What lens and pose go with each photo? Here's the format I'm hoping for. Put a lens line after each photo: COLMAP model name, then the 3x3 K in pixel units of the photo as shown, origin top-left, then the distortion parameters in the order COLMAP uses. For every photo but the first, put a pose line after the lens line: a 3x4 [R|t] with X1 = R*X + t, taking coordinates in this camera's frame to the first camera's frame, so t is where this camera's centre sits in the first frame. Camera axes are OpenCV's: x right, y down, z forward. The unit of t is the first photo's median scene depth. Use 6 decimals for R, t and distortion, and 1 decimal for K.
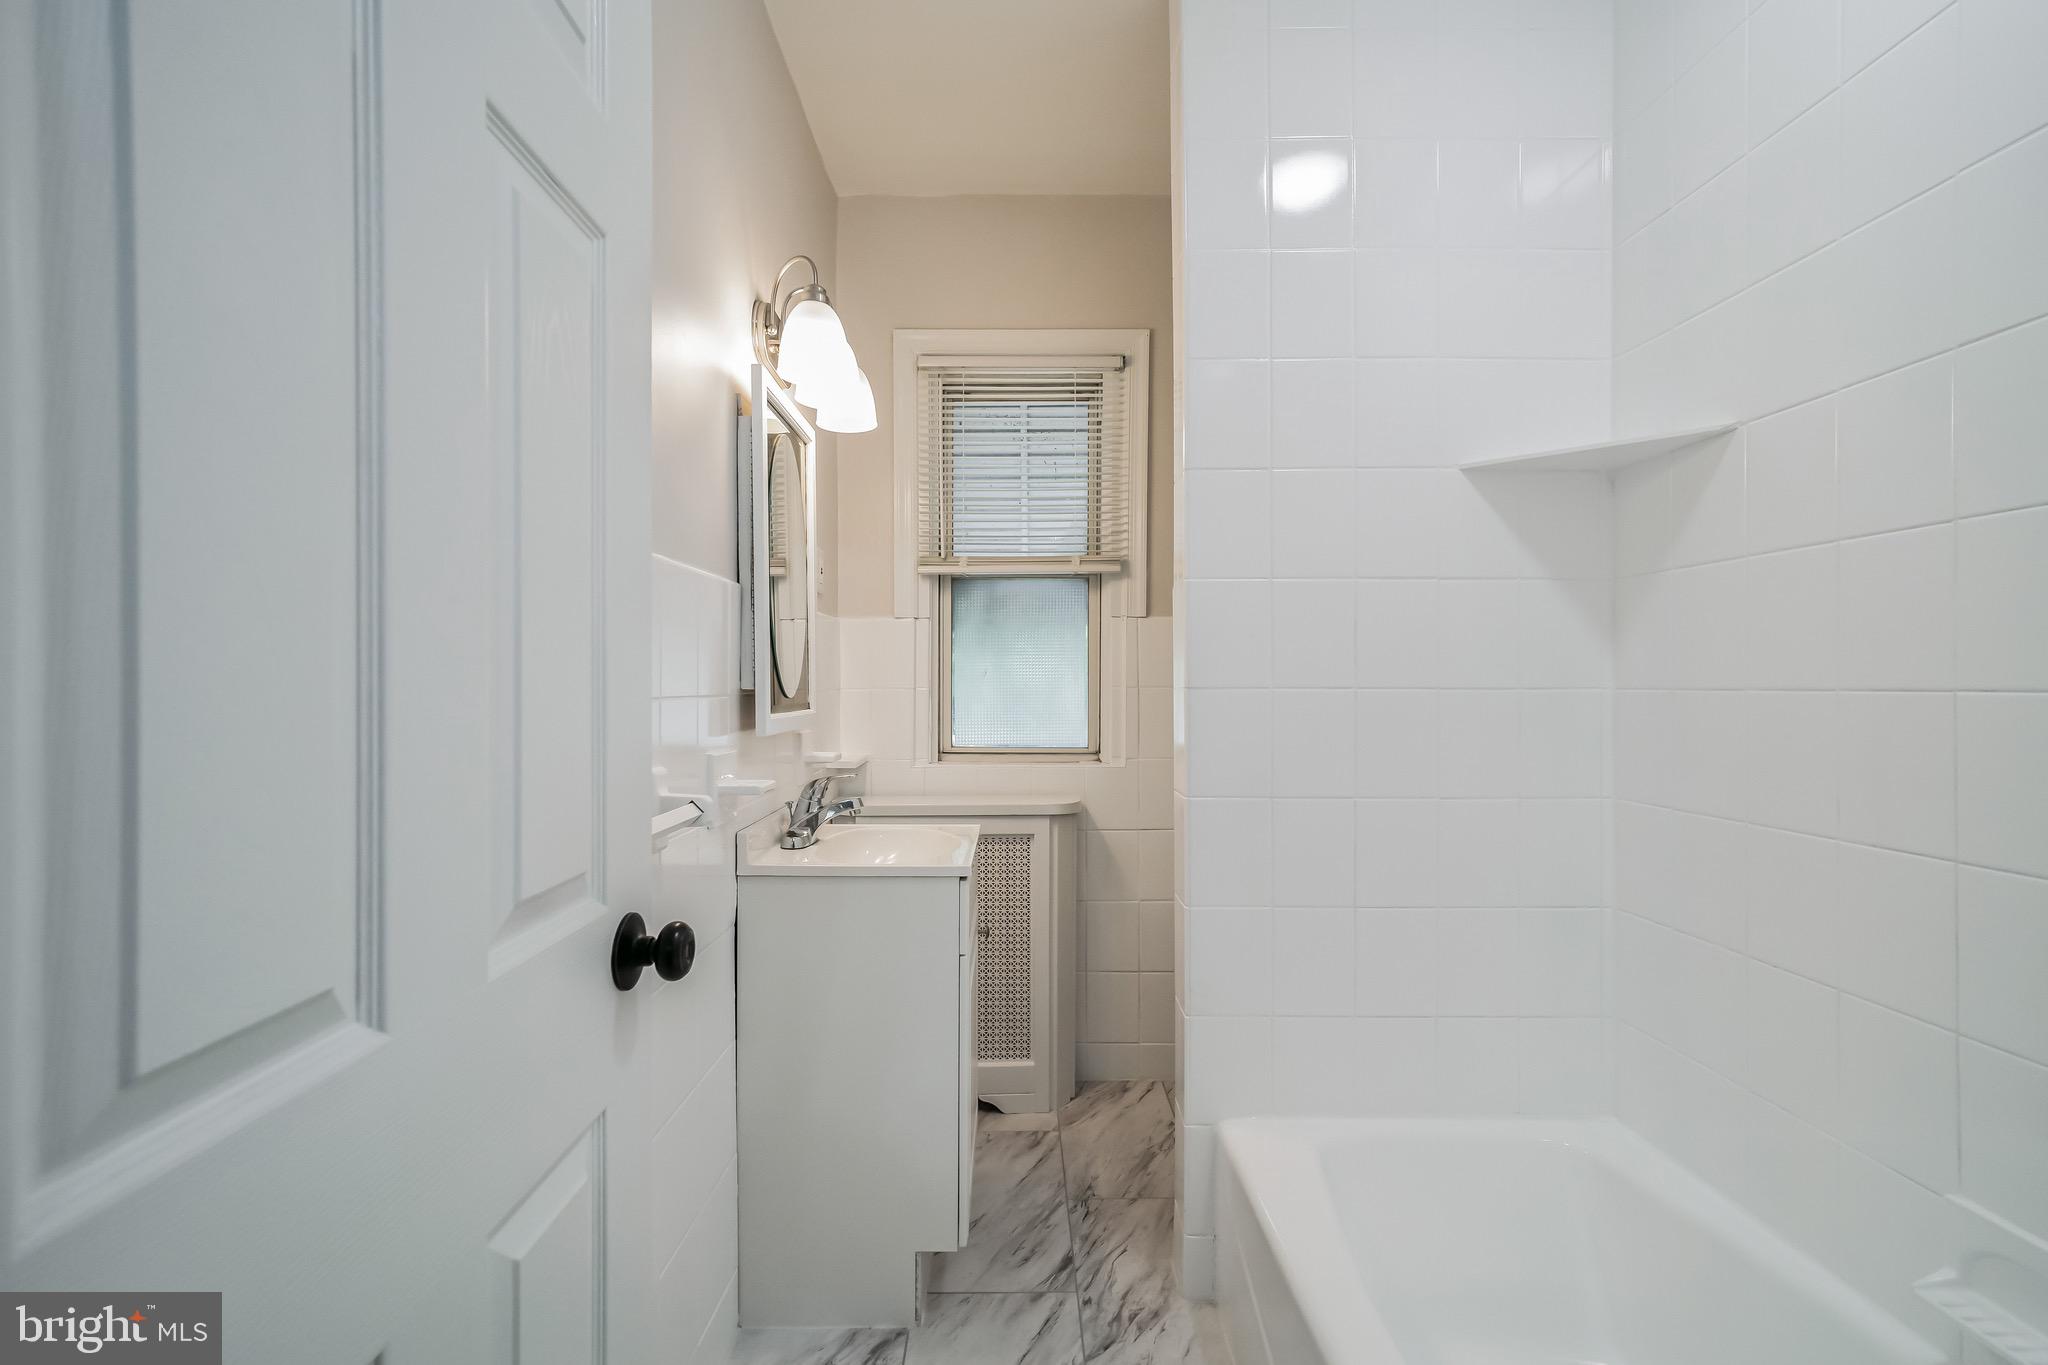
lens RADIAL K [[906.2, 0, 1022.2], [0, 906.2, 652.6], [0, 0, 1]] dist [-0.011600, 0.000737]
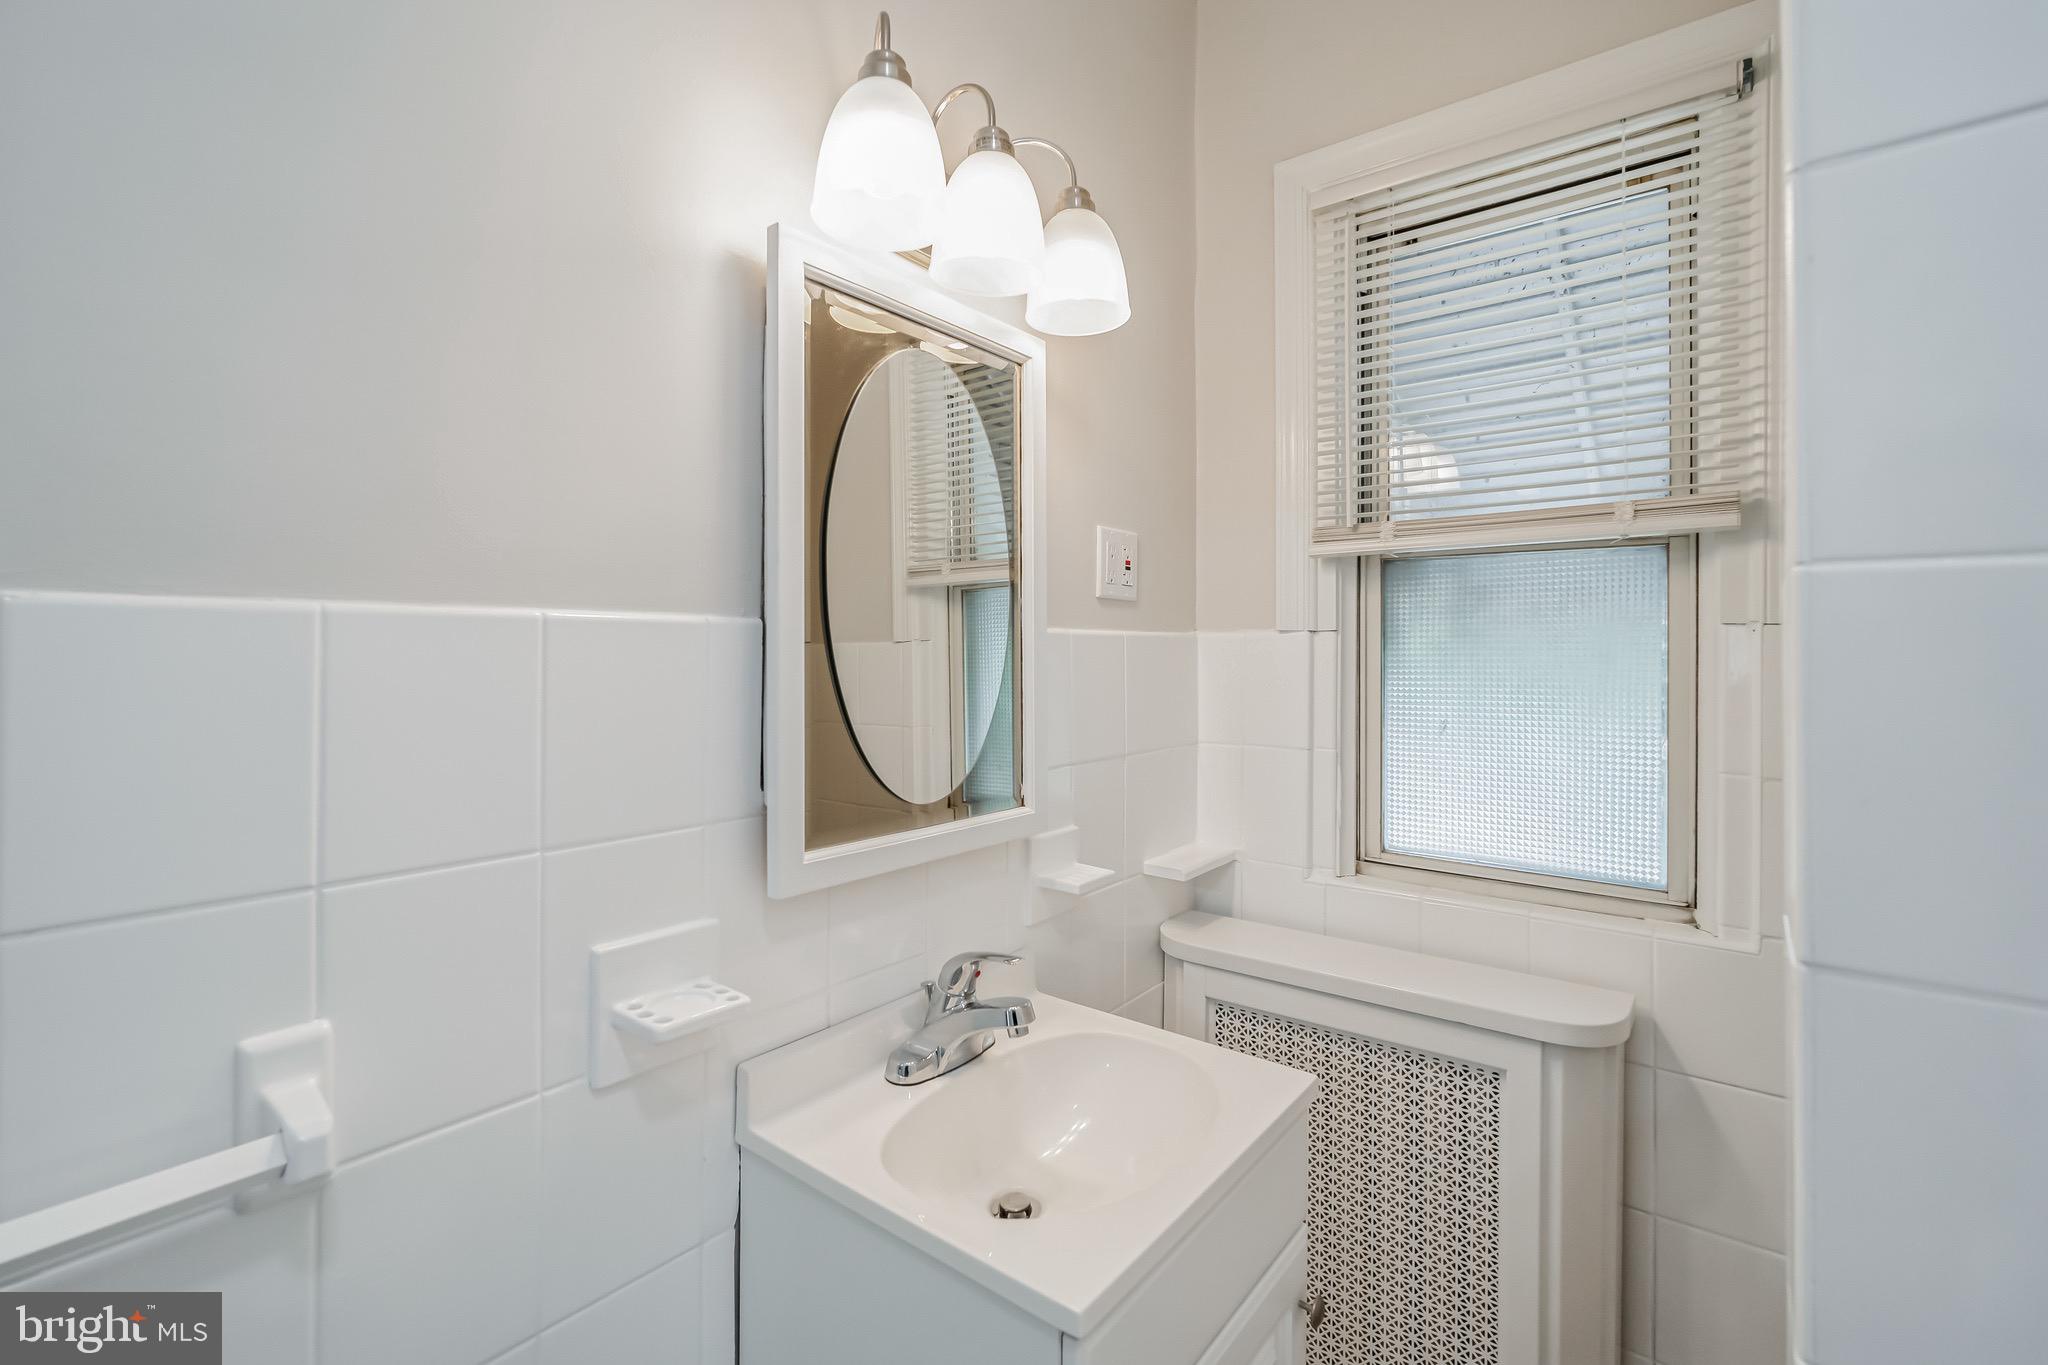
lens RADIAL K [[897.7, 0, 1021.6], [0, 897.7, 632.3], [0, 0, 1]] dist [-0.021488, -0.000334]
pose [[0.776520, -0.007367, -0.630050, 0.104946], [0.014628, 0.999873, 0.006338, -0.043197], [0.629923, -0.014138, 0.776529, 0.415909]]
